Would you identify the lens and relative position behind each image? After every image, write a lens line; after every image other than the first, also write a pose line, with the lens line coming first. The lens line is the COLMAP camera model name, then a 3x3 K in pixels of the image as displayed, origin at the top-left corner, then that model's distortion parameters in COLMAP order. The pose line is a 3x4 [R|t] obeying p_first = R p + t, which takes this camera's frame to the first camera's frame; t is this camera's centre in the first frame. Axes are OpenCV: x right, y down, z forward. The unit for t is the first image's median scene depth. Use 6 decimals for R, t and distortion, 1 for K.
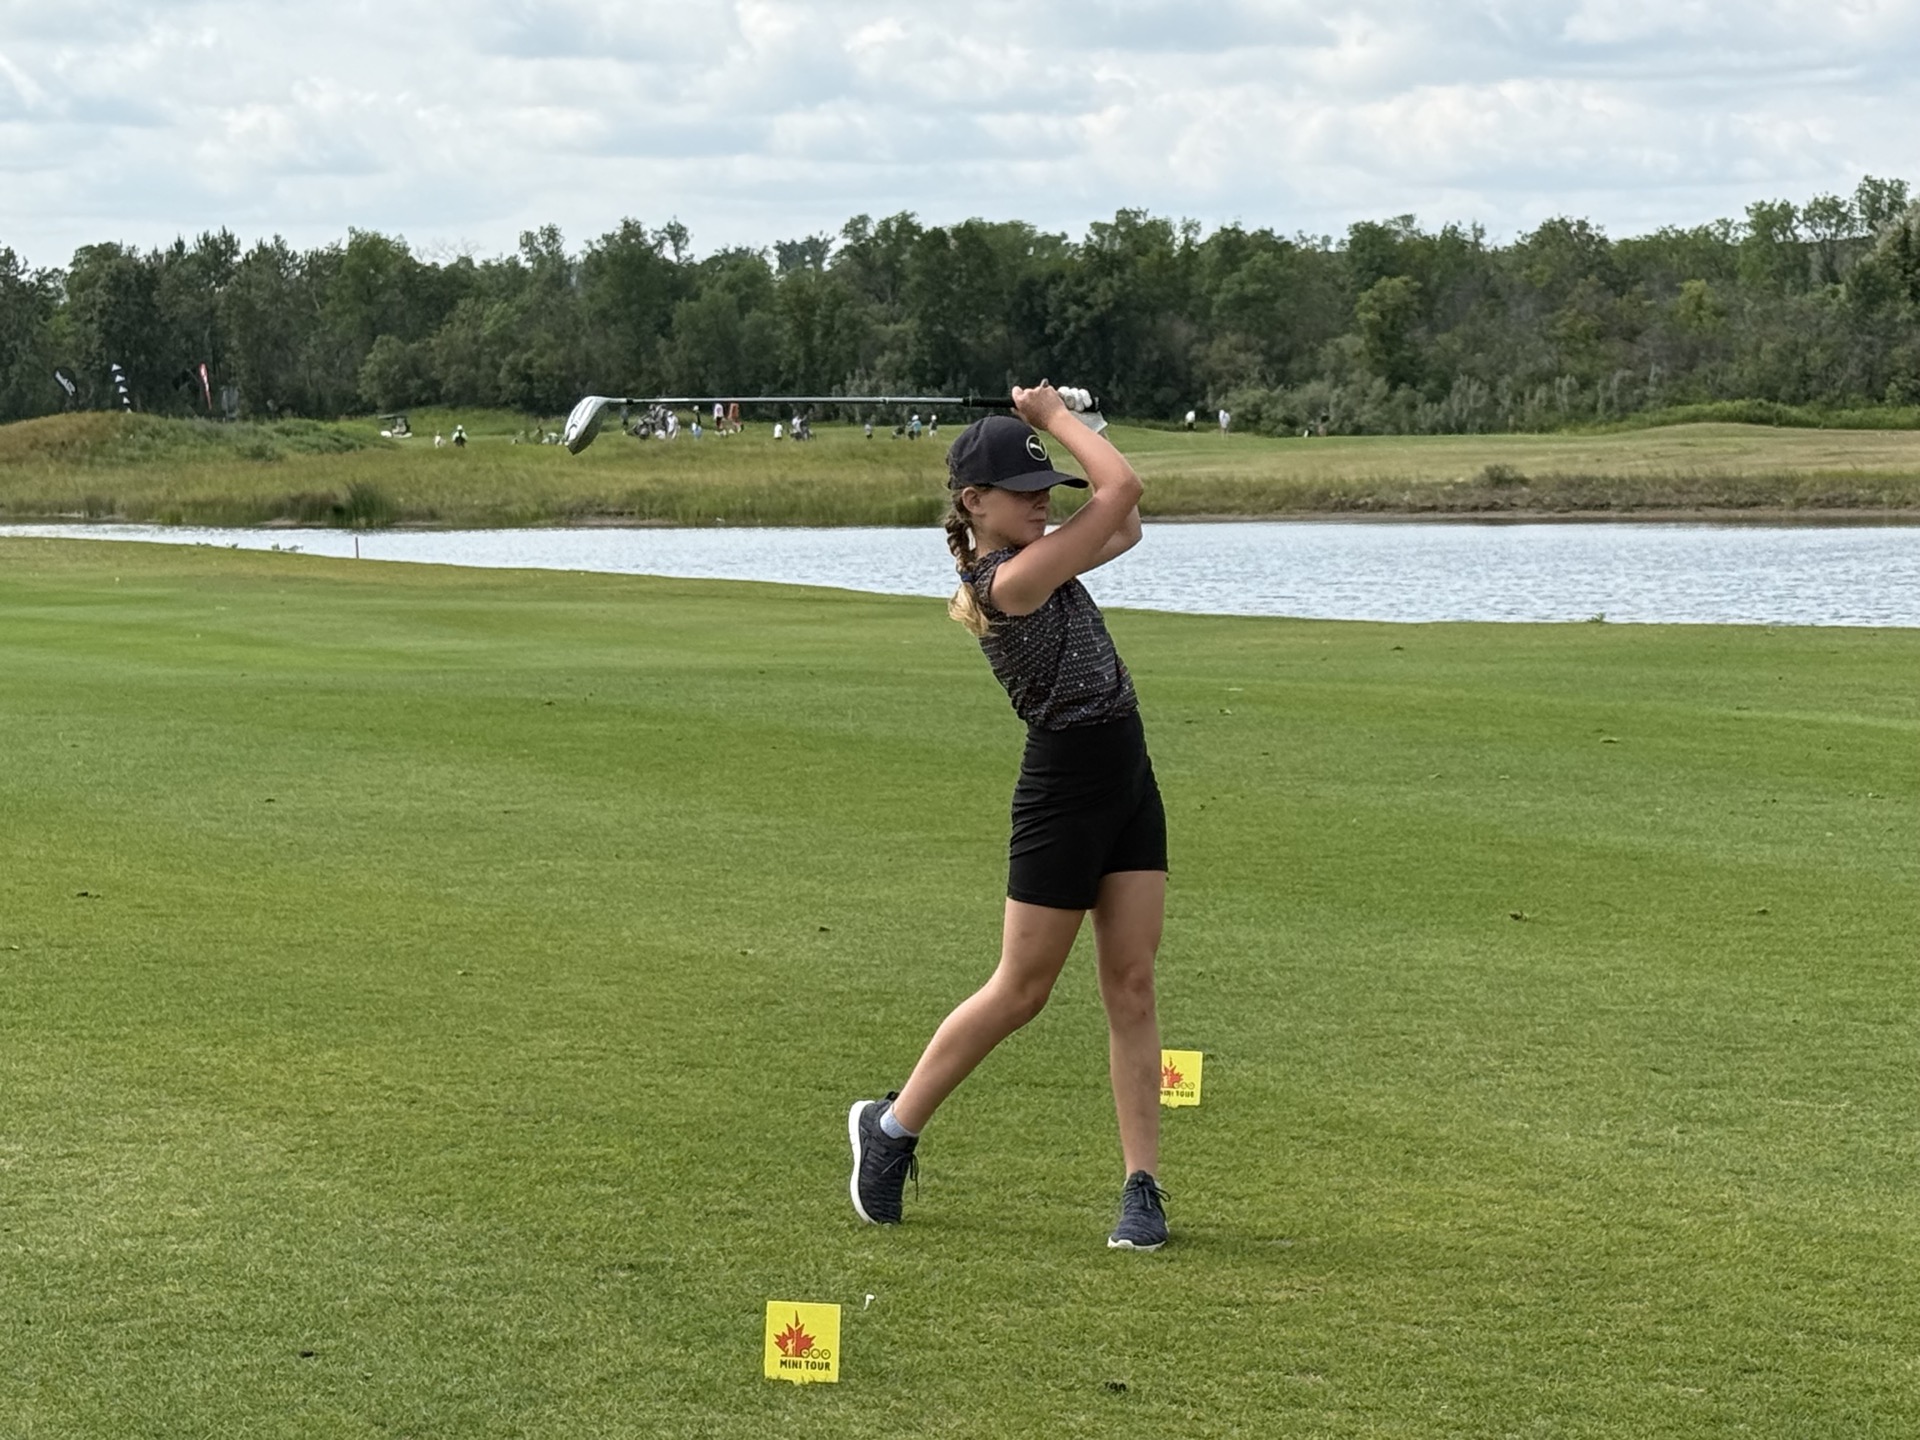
lens RADIAL K [[4609.8, 0, 974.8], [0, 4609.8, 710.8], [0, 0, 1]] dist [0.153585, 0.000000]
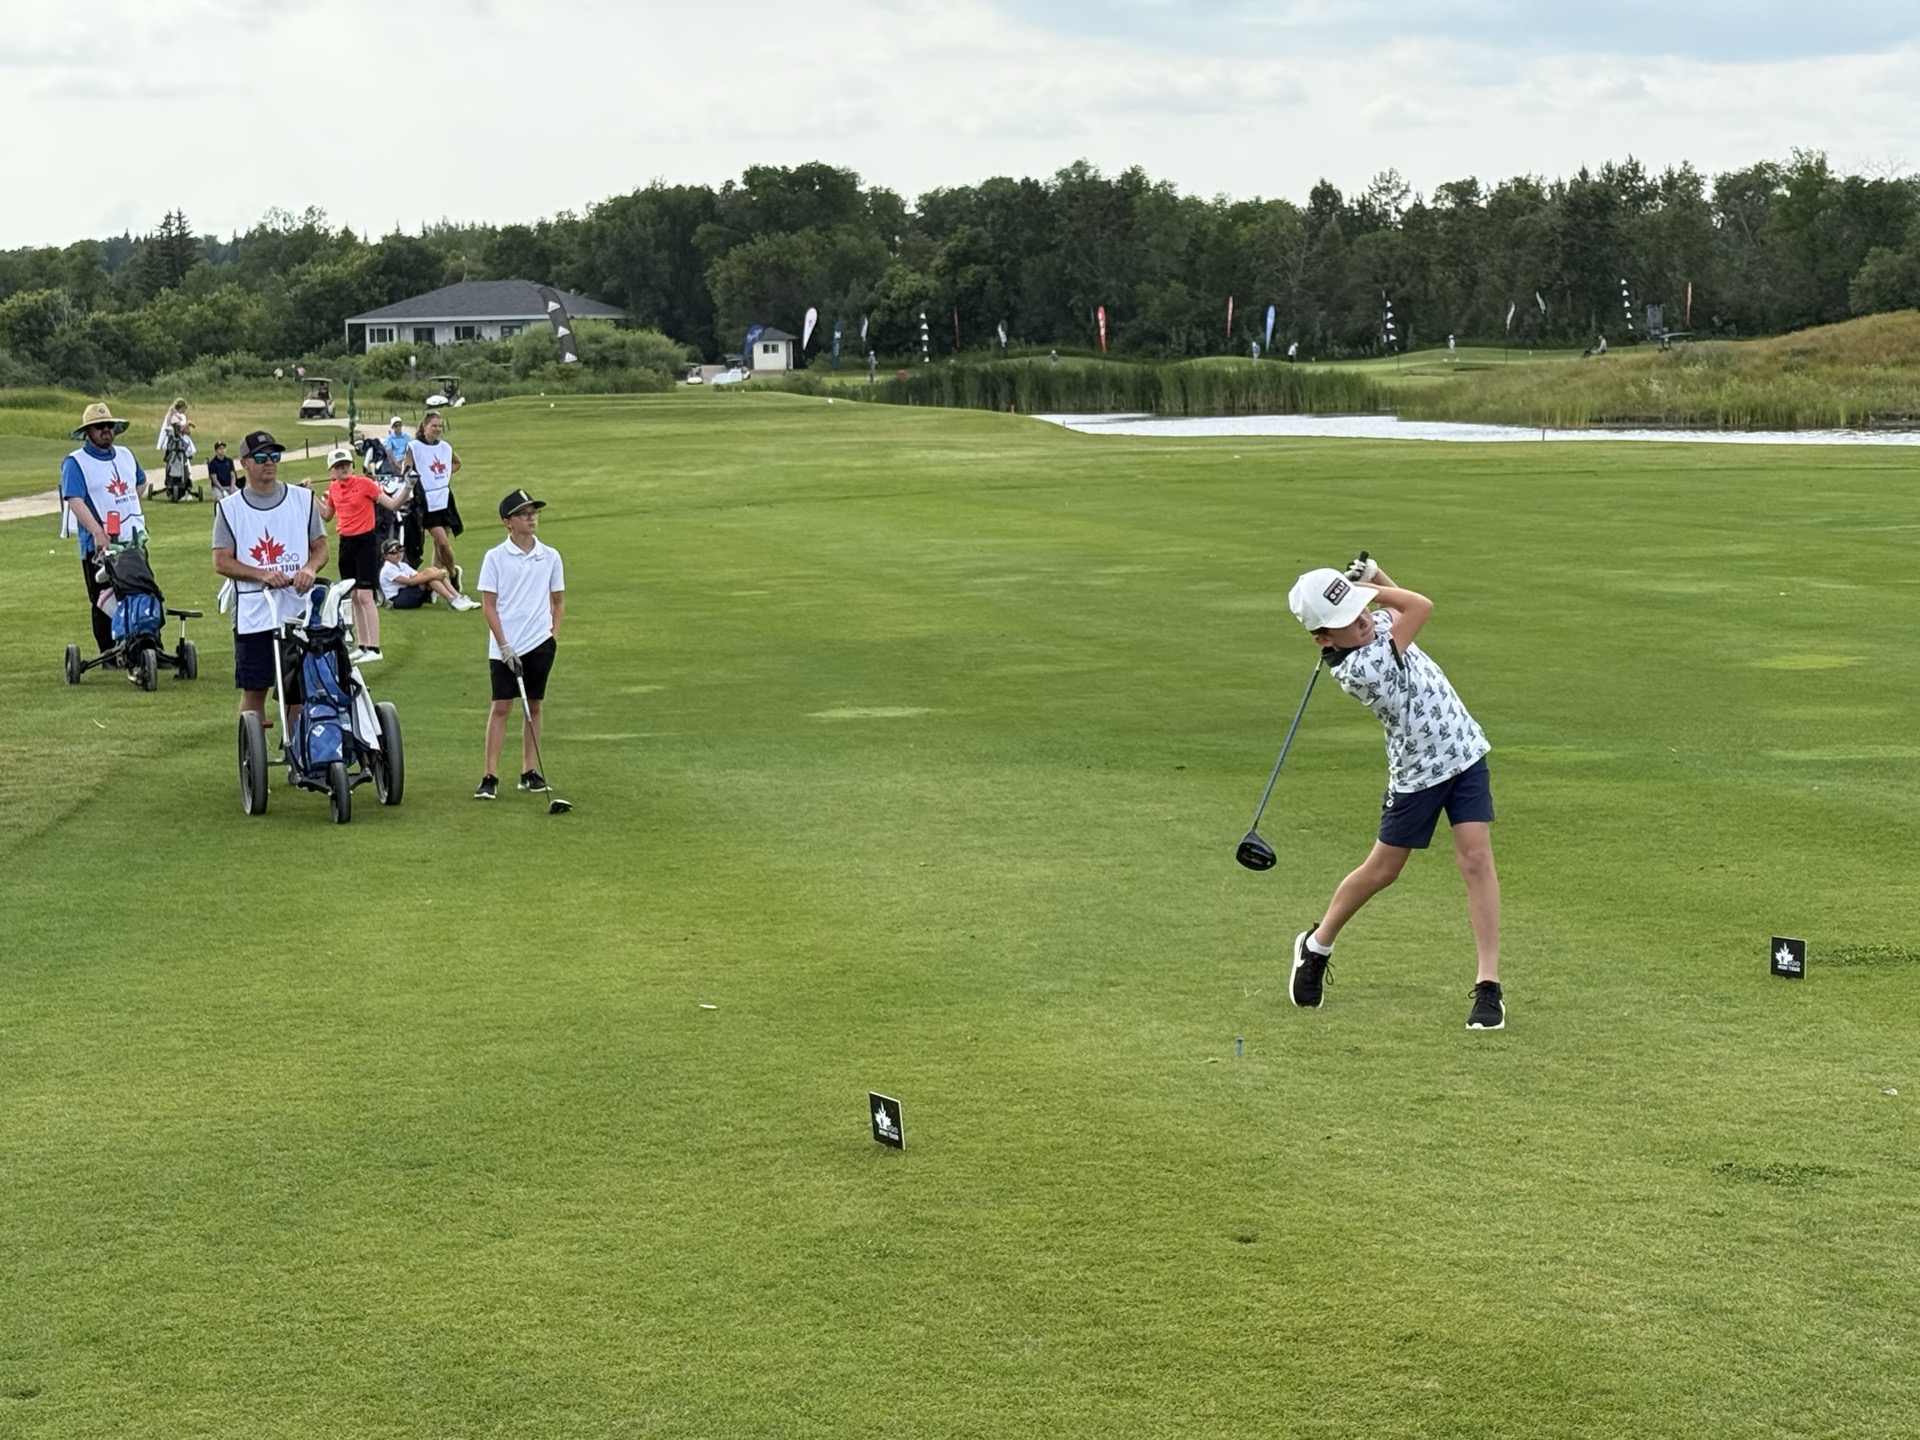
lens RADIAL K [[3620.0, 0, 969.1], [0, 3620.0, 682.6], [0, 0, 1]] dist [0.168454, 0.000000]
pose [[0.972293, 0.016980, -0.233149, -0.146326], [-0.010514, 0.999526, 0.028946, -0.008230], [0.233529, -0.025693, 0.972010, 0.194768]]
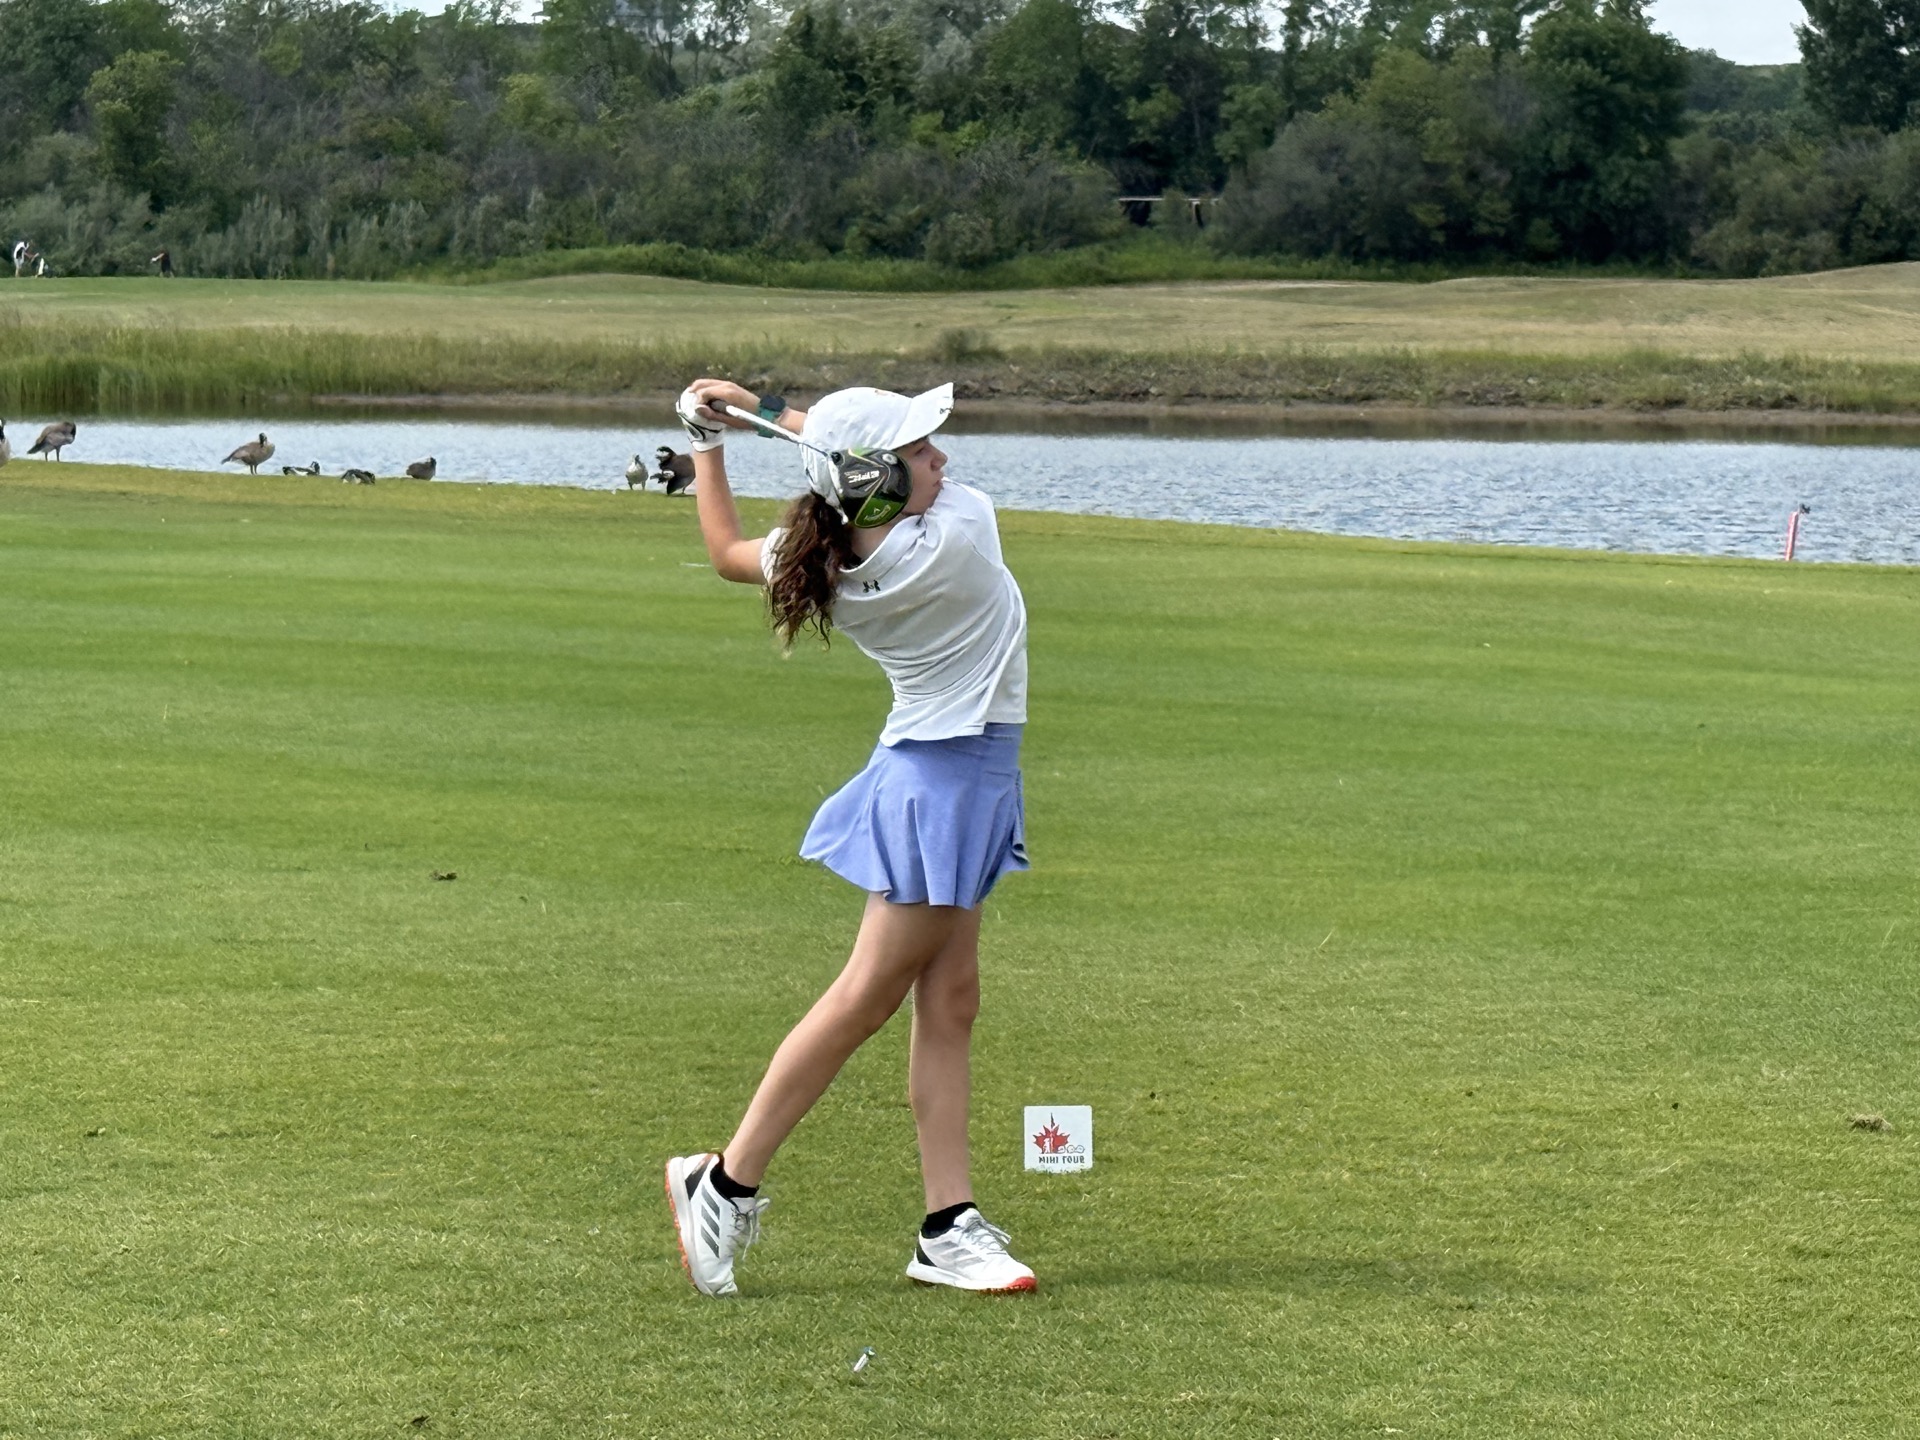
lens RADIAL K [[6070.9, 0, 955.4], [0, 6070.9, 677.4], [0, 0, 1]] dist [0.141450, 0.000000]
pose [[0.948442, 0.005106, 0.316909, -0.083794], [-0.006487, 0.999974, 0.003303, -0.003131], [-0.316884, -0.005189, 0.948450, 0.087982]]
